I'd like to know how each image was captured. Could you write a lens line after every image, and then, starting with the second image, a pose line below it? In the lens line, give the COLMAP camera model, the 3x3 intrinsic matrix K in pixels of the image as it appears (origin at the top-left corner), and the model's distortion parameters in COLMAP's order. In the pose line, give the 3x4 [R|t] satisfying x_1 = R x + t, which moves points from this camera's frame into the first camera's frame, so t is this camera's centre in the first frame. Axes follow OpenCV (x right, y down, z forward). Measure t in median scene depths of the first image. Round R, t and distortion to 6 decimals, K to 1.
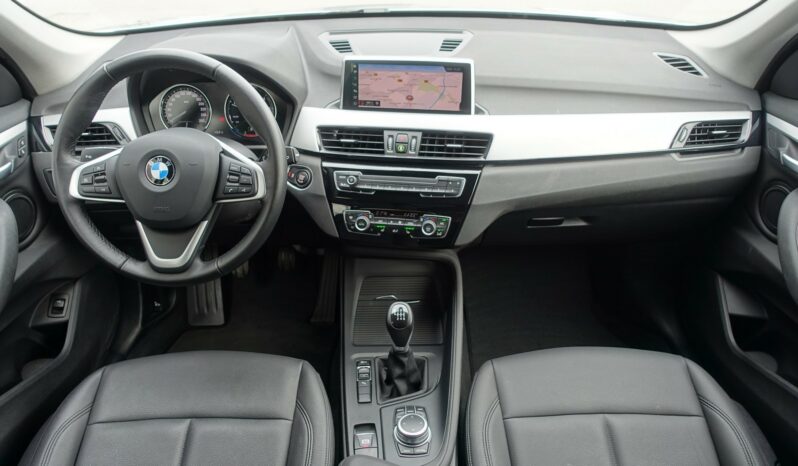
lens RADIAL K [[547.7, 0, 399.0], [0, 547.7, 233.0], [0, 0, 1]] dist [-0.007874, -0.002422]
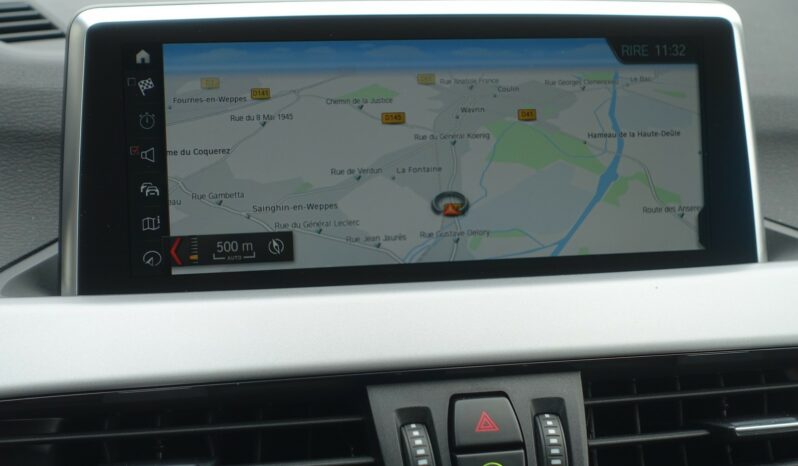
lens RADIAL K [[1298.7, 0, 399.0], [0, 1298.7, 233.0], [0, 0, 1]] dist [-0.146377, 0.050504]
pose [[0.942872, -0.066231, 0.326505, -0.147148], [0.161261, 0.948309, -0.273322, -0.121814], [-0.291525, 0.310360, 0.904815, 0.621305]]
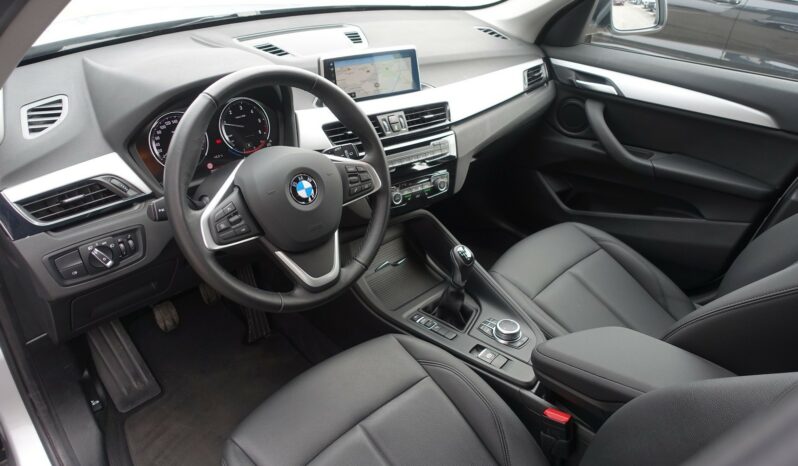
lens RADIAL K [[547.7, 0, 399.0], [0, 547.7, 233.0], [0, 0, 1]] dist [-0.007874, -0.002422]
pose [[0.713720, -0.326165, 0.619855, -0.777323], [0.315000, 0.939887, 0.131863, -0.095392], [-0.625602, 0.101141, 0.773558, 0.121544]]
